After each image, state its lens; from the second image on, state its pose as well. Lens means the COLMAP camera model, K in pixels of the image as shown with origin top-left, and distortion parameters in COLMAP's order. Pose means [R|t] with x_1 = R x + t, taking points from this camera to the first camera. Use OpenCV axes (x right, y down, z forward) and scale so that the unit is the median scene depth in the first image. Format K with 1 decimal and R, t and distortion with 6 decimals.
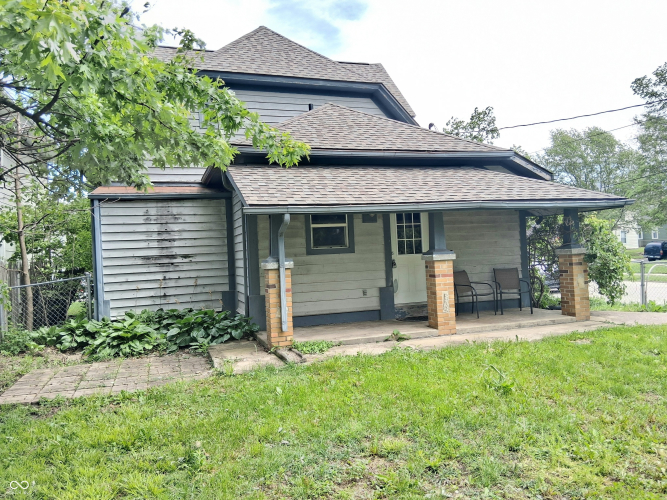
lens RADIAL K [[503.4, 0, 333.8], [0, 503.4, 251.1], [0, 0, 1]] dist [0.035779, -0.037197]
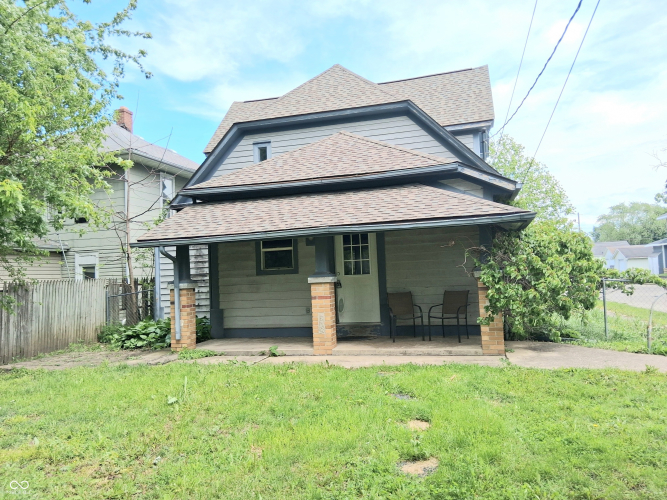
lens RADIAL K [[503.4, 0, 333.7], [0, 503.4, 248.3], [0, 0, 1]] dist [0.035779, -0.037197]
pose [[0.835279, -0.020862, -0.549431, 0.703667], [0.009183, 0.999670, -0.023997, -0.024527], [0.549750, 0.014998, 0.835194, 0.126639]]
